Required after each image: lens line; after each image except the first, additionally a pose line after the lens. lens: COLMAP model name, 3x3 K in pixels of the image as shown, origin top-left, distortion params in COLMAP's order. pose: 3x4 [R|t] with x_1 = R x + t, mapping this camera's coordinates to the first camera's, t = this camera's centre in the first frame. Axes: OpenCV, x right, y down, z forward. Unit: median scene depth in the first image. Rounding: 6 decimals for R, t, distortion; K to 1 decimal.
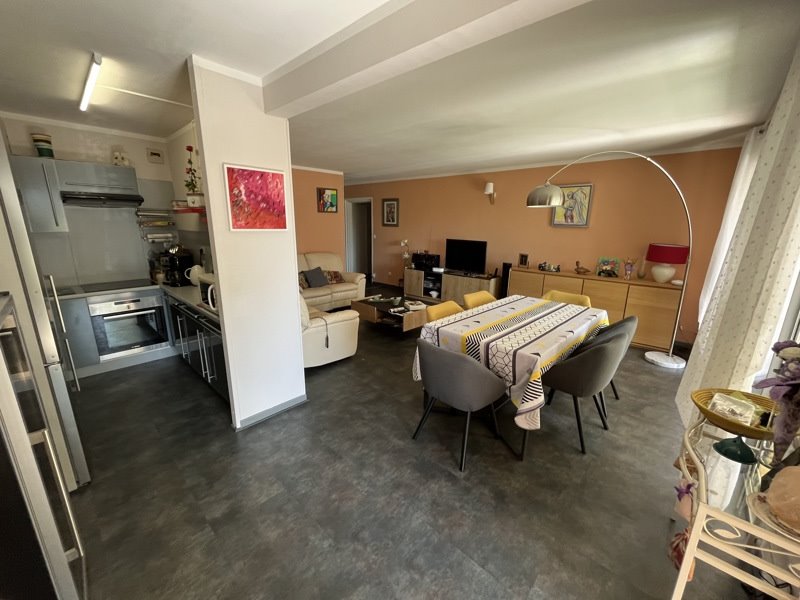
lens RADIAL K [[321.0, 0, 394.9], [0, 321.0, 301.8], [0, 0, 1]] dist [0.003288, 0.000447]
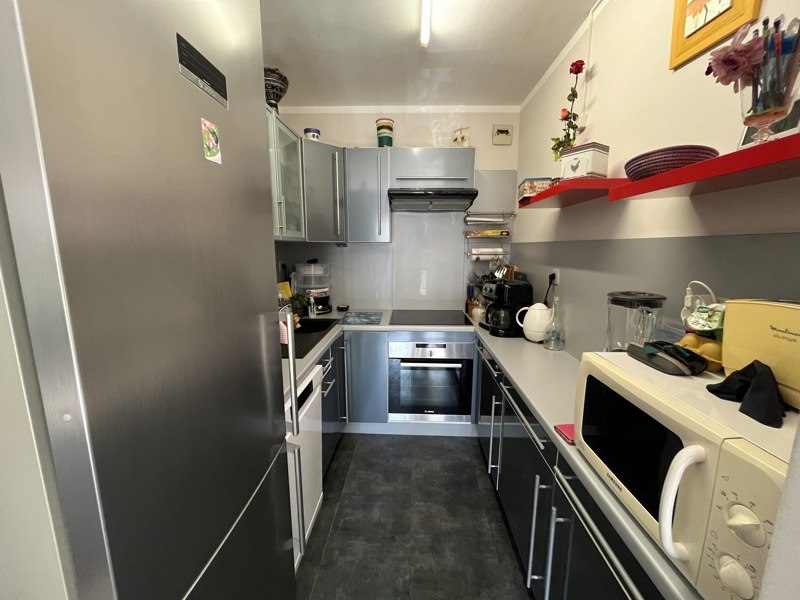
lens RADIAL K [[321.0, 0, 399.5], [0, 321.0, 298.5], [0, 0, 1]] dist [0.003288, 0.000447]
pose [[0.652568, 0.109597, -0.749763, -0.364404], [-0.176417, 0.984268, -0.009672, -0.074581], [0.736907, 0.138582, 0.661636, 0.470960]]
